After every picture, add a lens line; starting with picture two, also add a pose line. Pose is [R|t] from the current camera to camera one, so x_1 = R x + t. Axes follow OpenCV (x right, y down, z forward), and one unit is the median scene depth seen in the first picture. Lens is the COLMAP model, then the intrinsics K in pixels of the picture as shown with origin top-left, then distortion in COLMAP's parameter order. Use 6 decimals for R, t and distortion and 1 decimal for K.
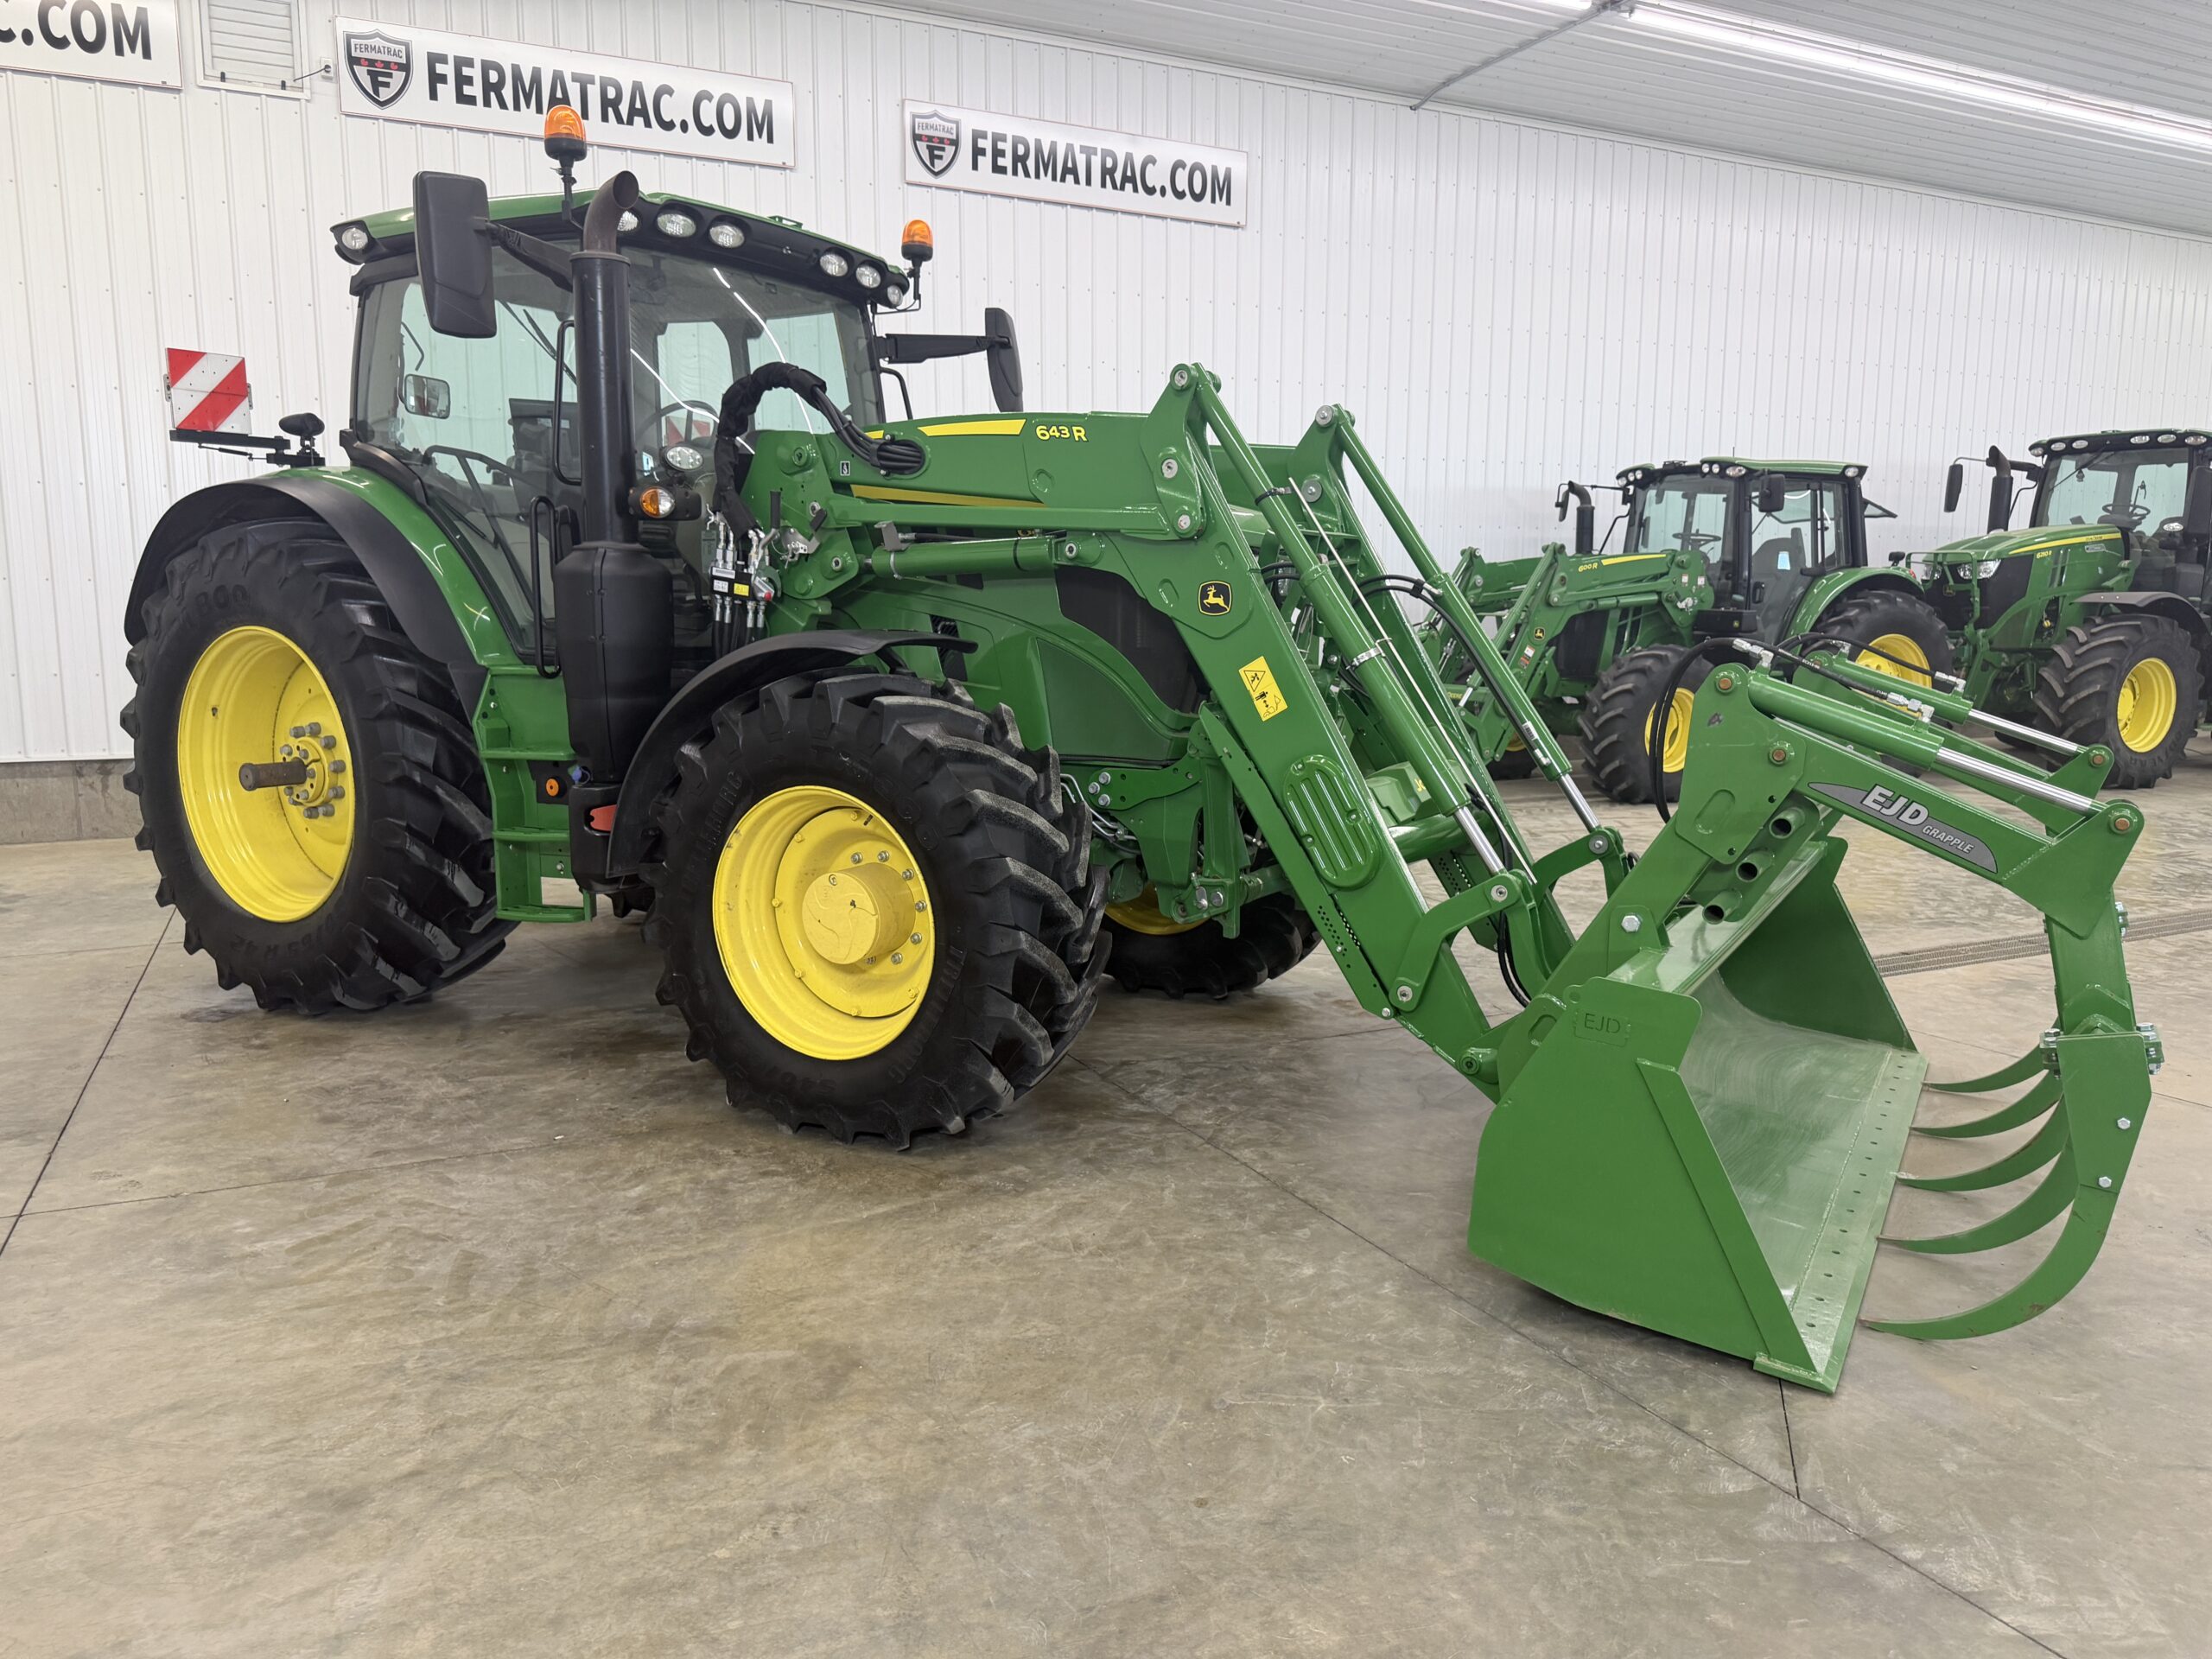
lens RADIAL K [[1557.7, 0, 1106.0], [0, 1557.7, 829.5], [0, 0, 1]] dist [0.006973, -0.008835]
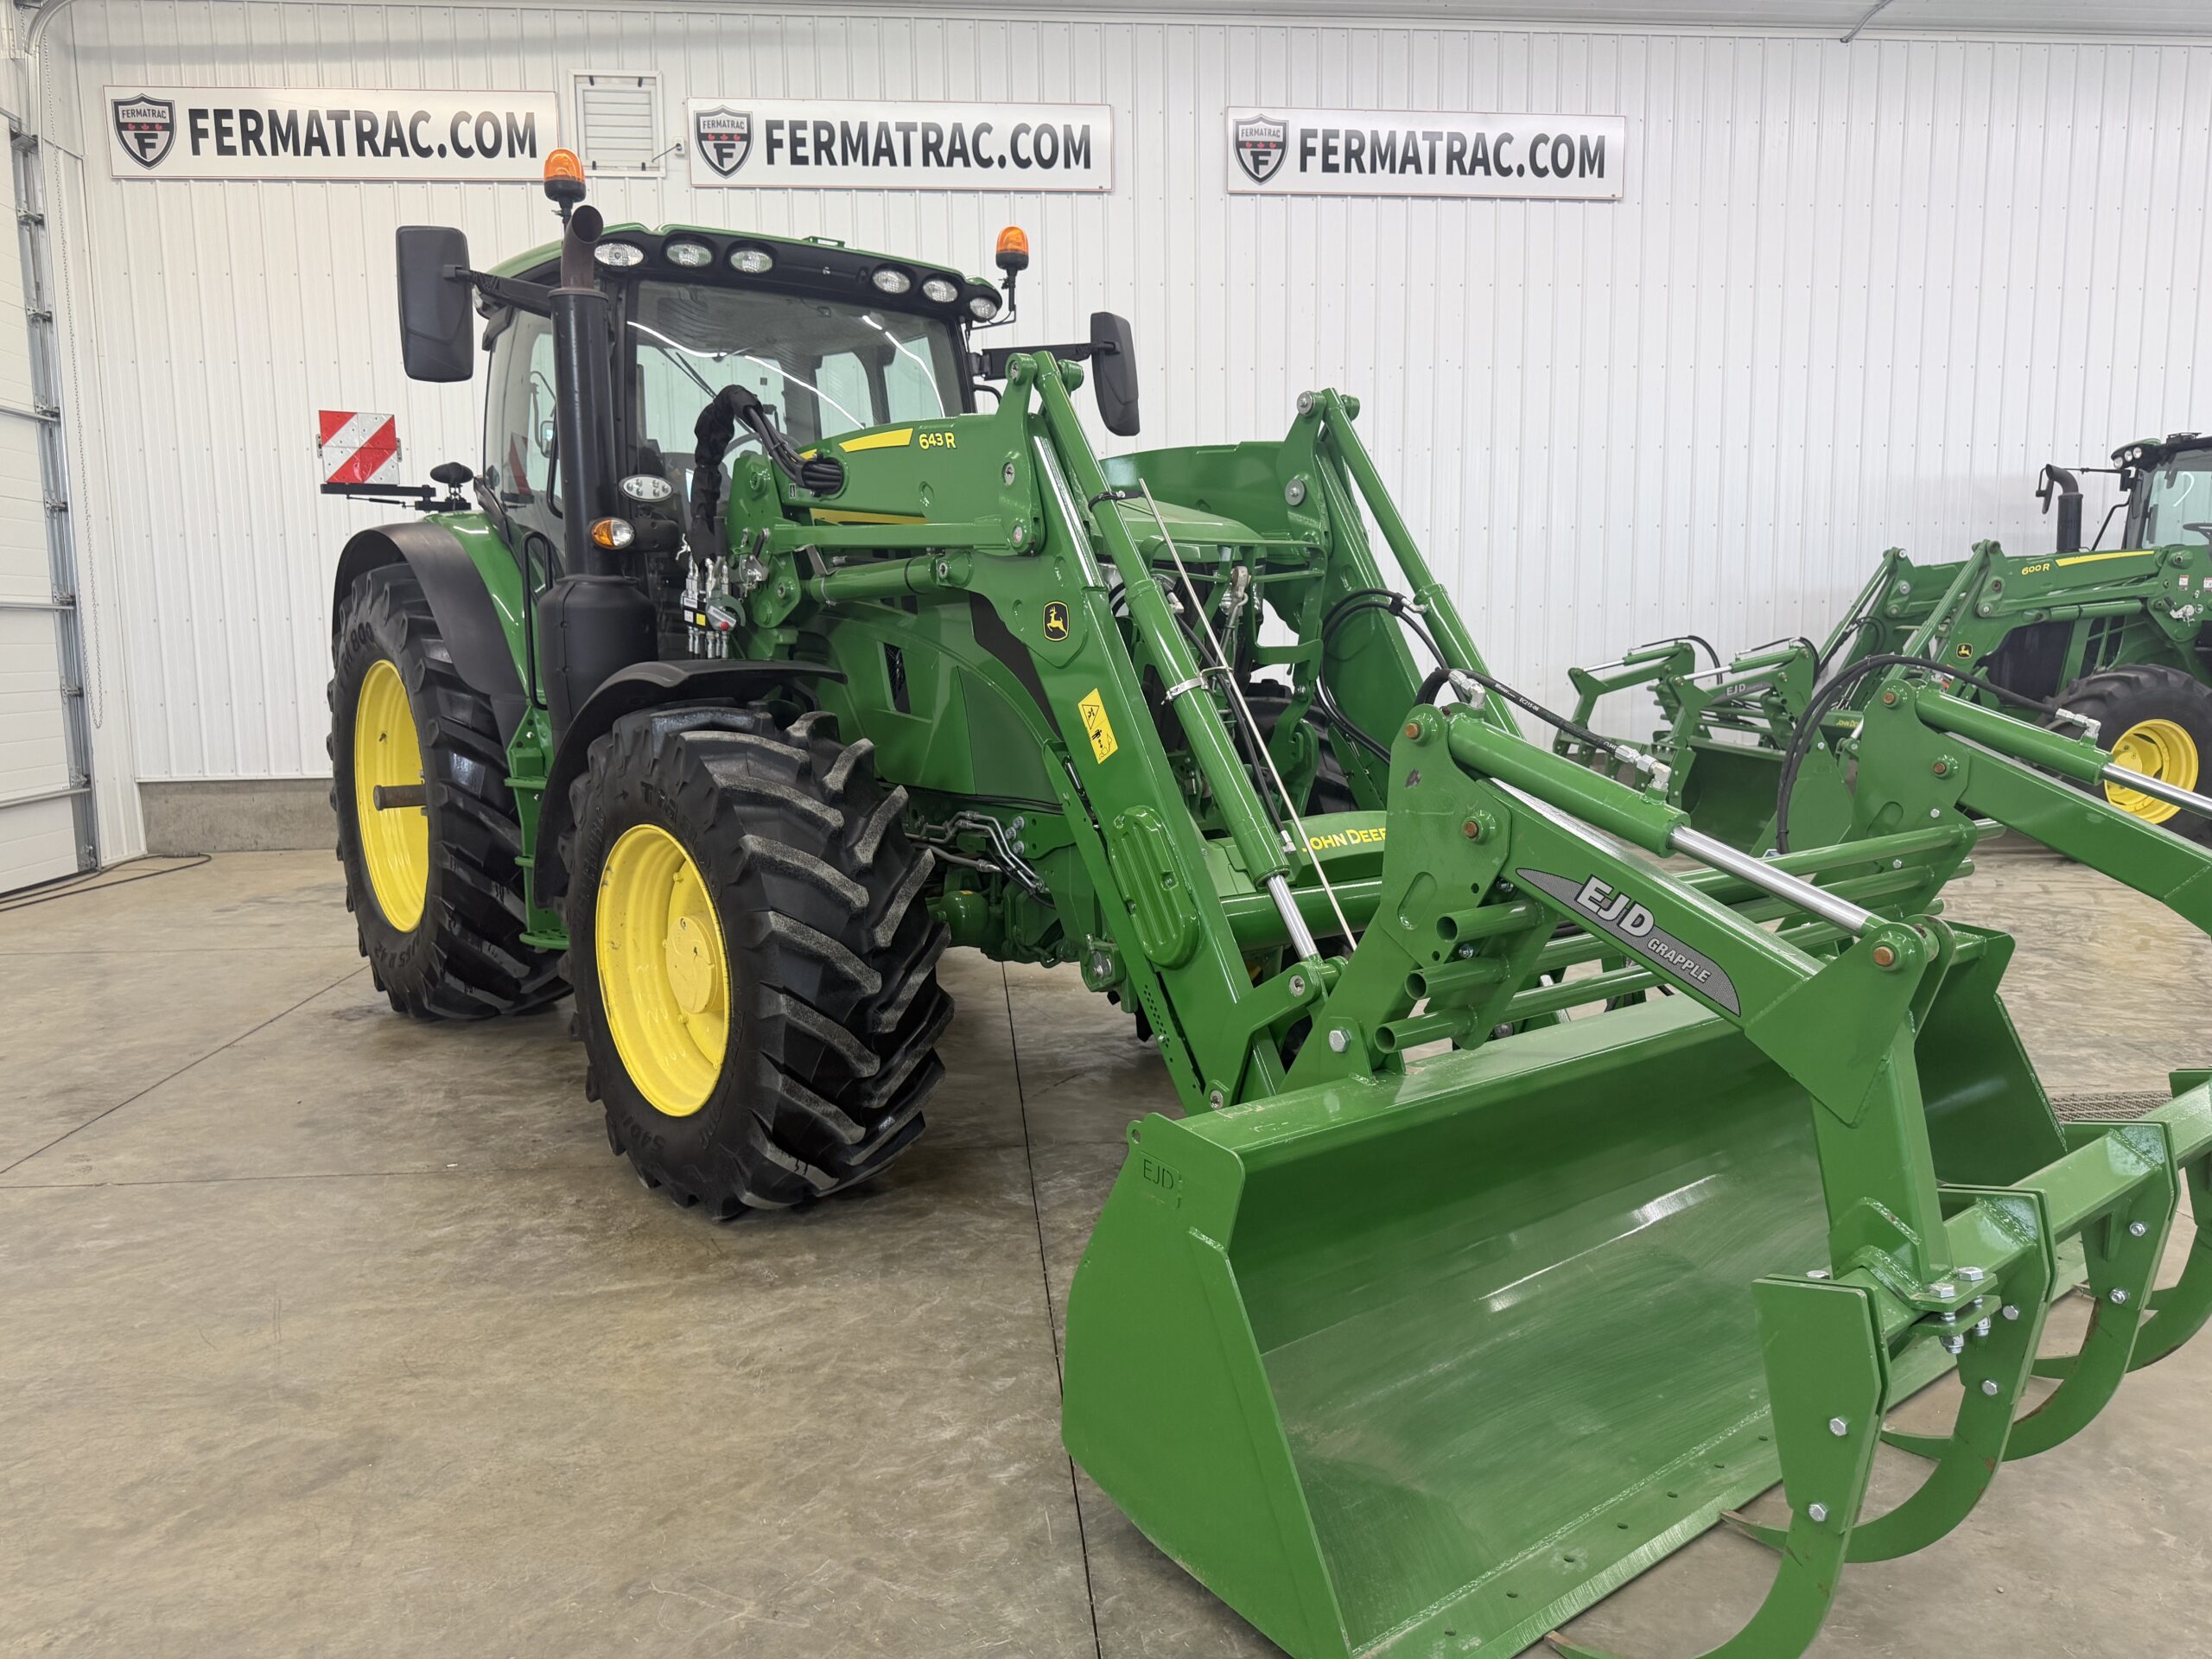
lens RADIAL K [[1557.7, 0, 1106.0], [0, 1557.7, 829.5], [0, 0, 1]] dist [0.006973, -0.008835]
pose [[0.937385, 0.029924, -0.347006, 0.274104], [-0.034669, 0.999371, -0.007471, -0.018851], [0.346564, 0.019034, 0.937833, 0.137439]]
